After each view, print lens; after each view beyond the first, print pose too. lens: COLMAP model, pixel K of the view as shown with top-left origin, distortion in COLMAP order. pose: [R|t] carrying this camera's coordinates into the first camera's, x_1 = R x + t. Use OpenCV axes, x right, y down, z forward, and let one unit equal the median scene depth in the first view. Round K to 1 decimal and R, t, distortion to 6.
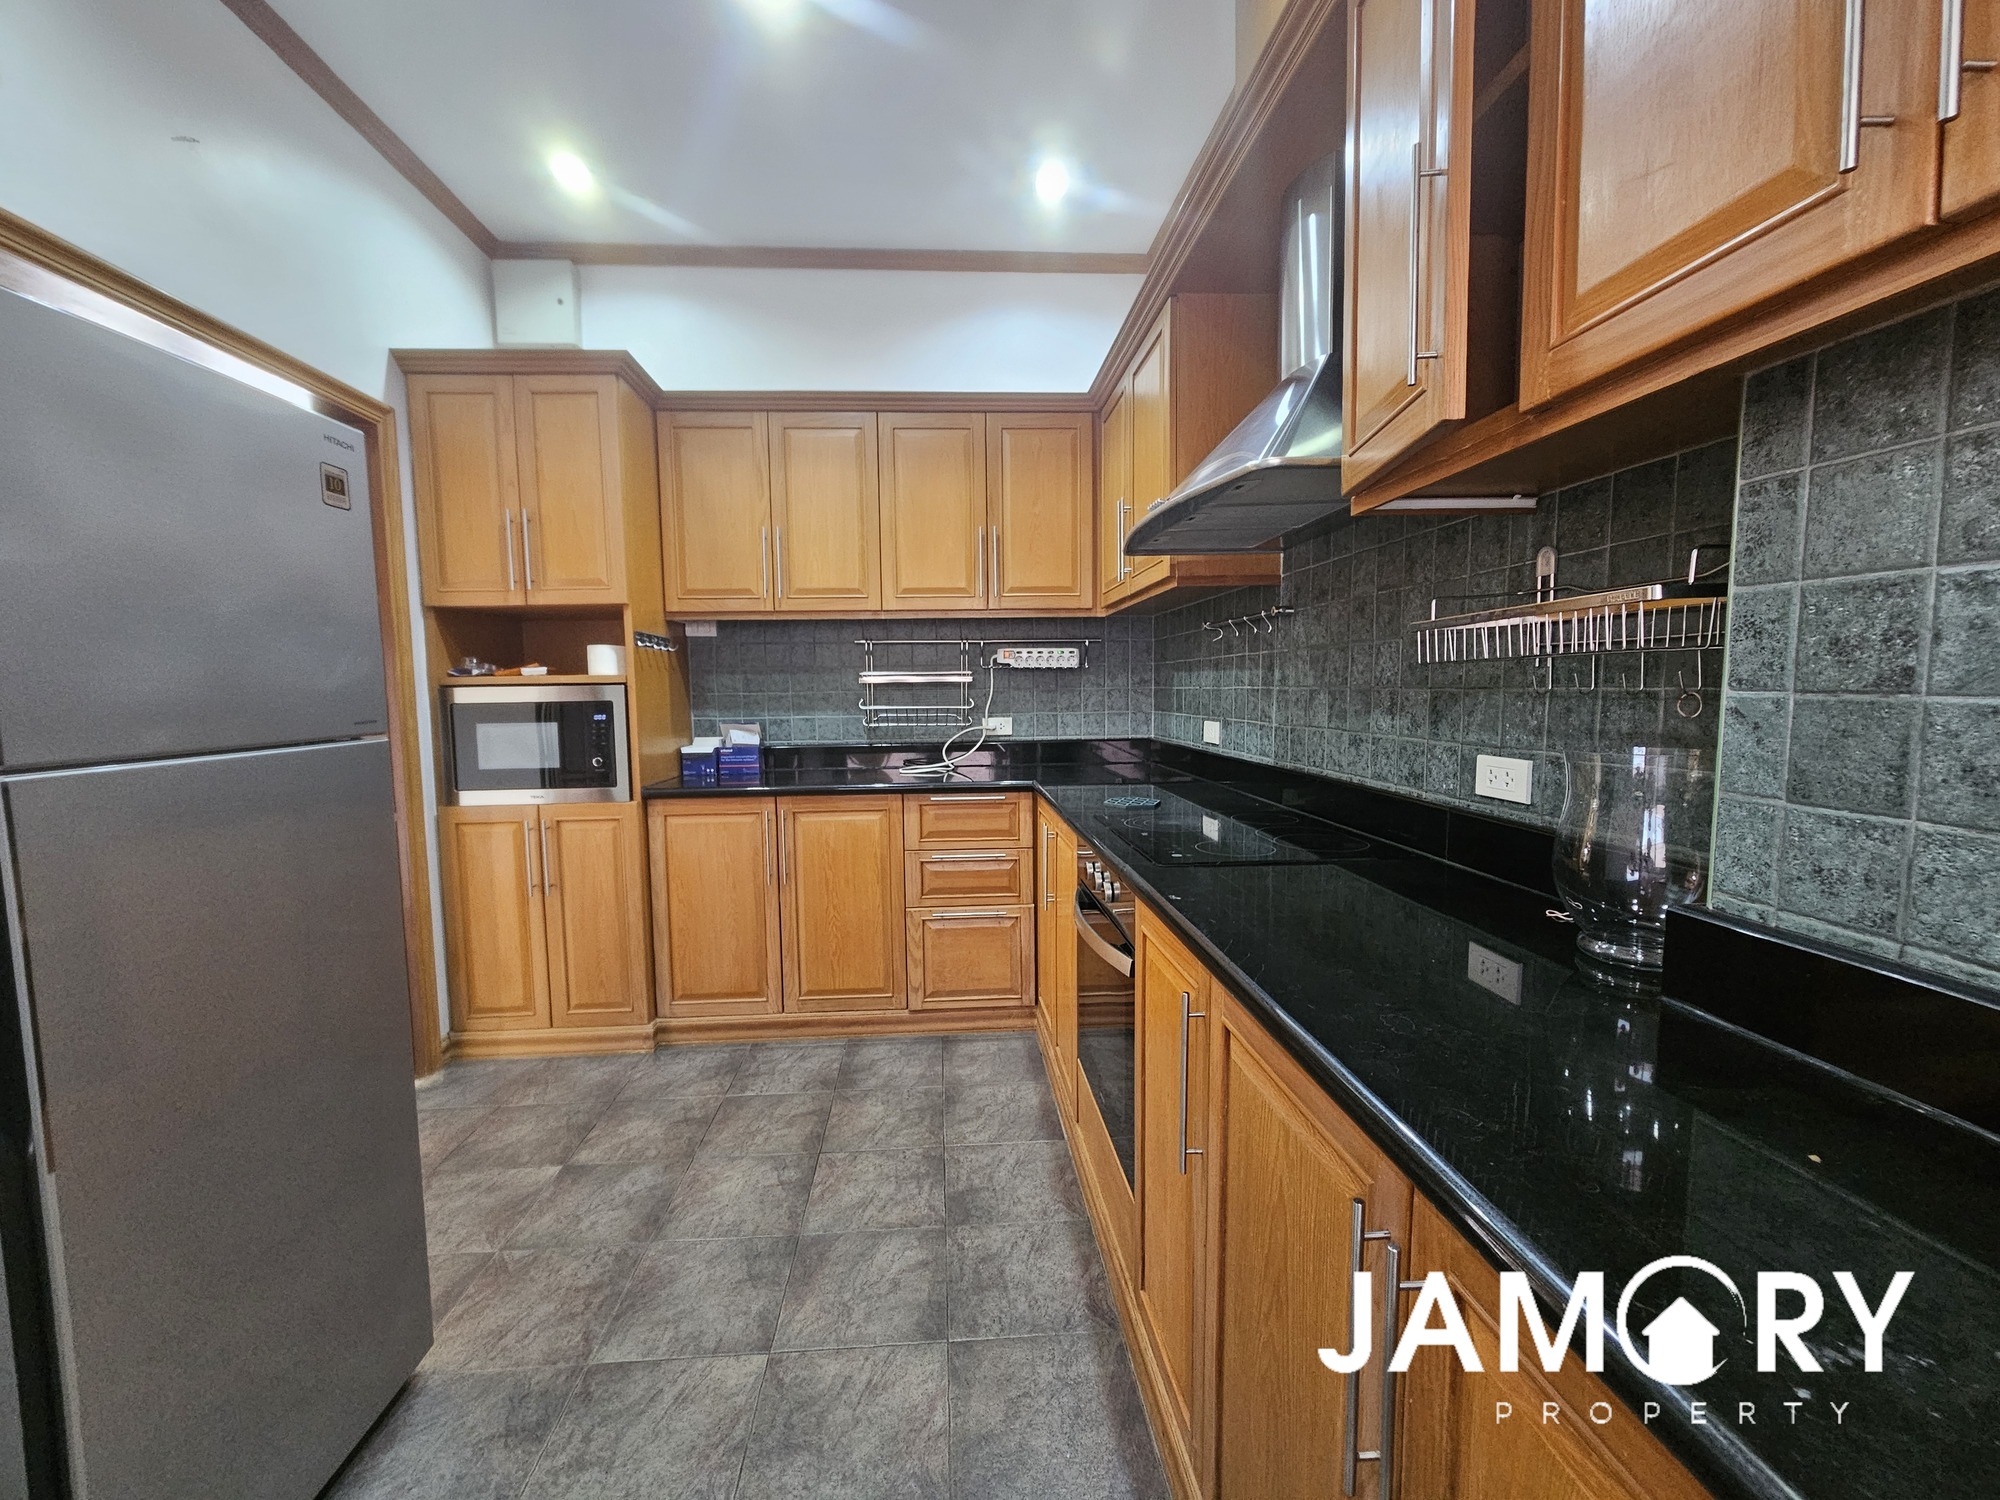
lens RADIAL K [[811.7, 0, 1000.0], [0, 811.7, 750.0], [0, 0, 1]] dist [0.000013, 0.000093]
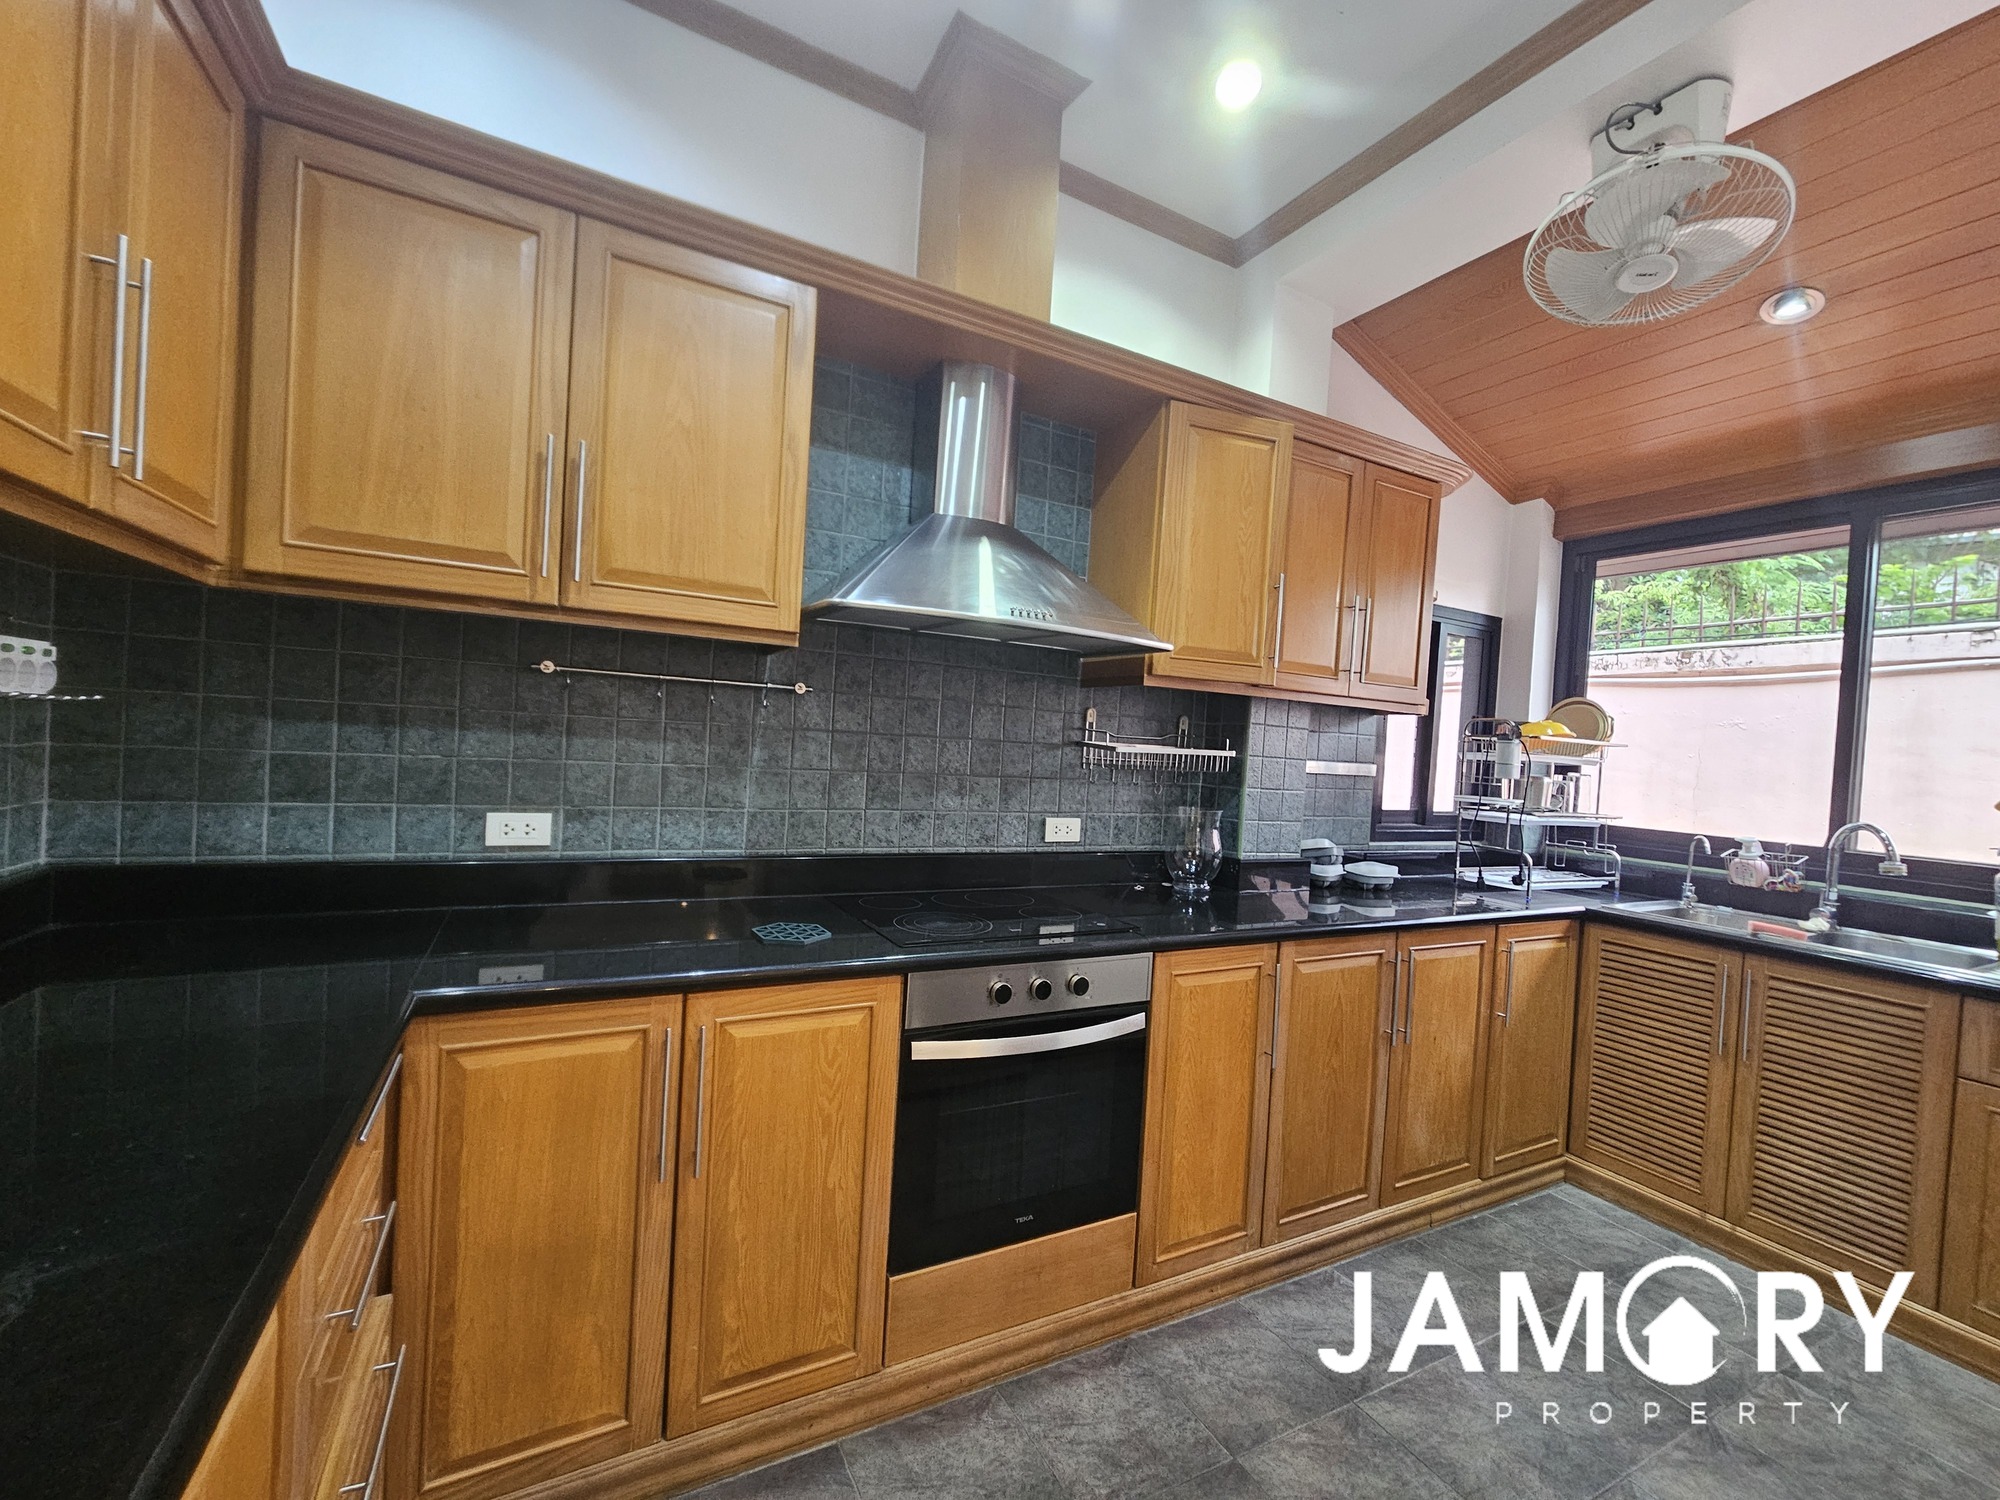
lens RADIAL K [[832.7, 0, 964.3], [0, 832.7, 752.6], [0, 0, 1]] dist [-0.000084, 0.000460]
pose [[-0.377191, -0.027859, 0.925716, -0.780815], [0.017470, 0.999156, 0.037188, -0.164250], [-0.925971, 0.030200, -0.376386, 1.508170]]
